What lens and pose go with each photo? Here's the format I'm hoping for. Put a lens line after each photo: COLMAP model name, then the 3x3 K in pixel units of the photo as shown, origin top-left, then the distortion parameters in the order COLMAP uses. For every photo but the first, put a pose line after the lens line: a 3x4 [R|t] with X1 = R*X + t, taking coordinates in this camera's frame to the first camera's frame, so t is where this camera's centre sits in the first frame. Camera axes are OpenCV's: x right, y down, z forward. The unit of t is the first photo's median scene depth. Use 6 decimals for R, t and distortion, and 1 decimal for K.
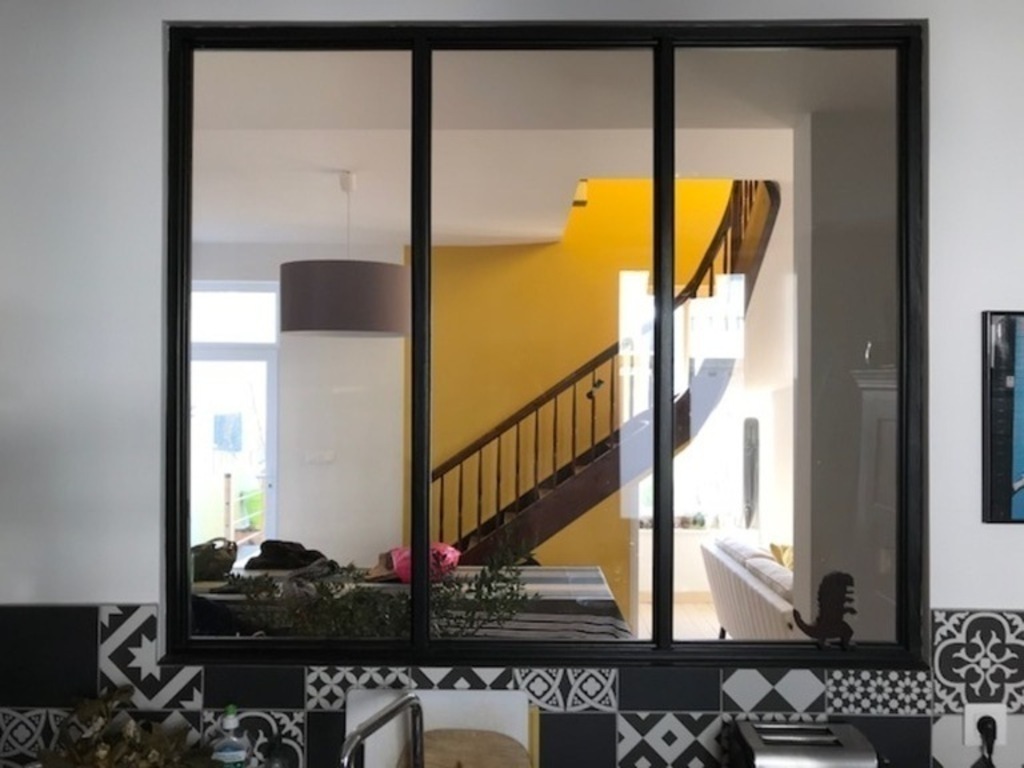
lens RADIAL K [[838.3, 0, 511.4], [0, 838.3, 389.1], [0, 0, 1]] dist [0.019387, 0.006882]
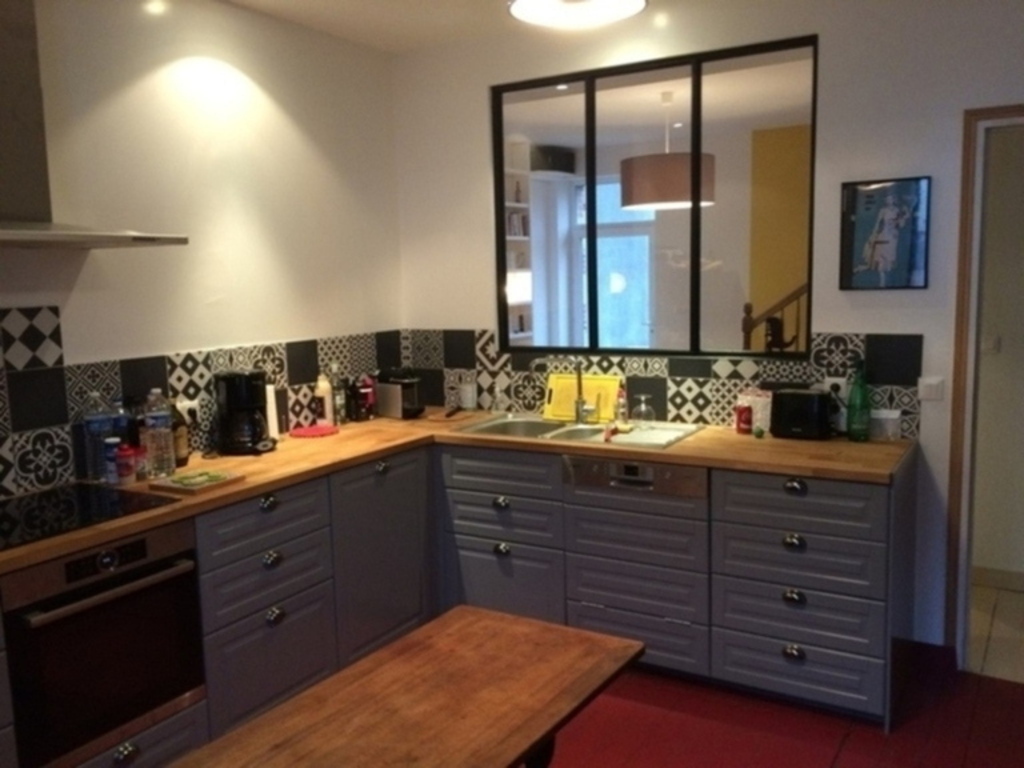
lens RADIAL K [[877.7, 0, 511.4], [0, 877.7, 383.7], [0, 0, 1]] dist [-0.008203, -0.003647]
pose [[0.854199, 0.035253, -0.518750, 0.989940], [0.044893, 0.988973, 0.141130, 0.049912], [0.518005, -0.143841, 0.843197, -1.204907]]
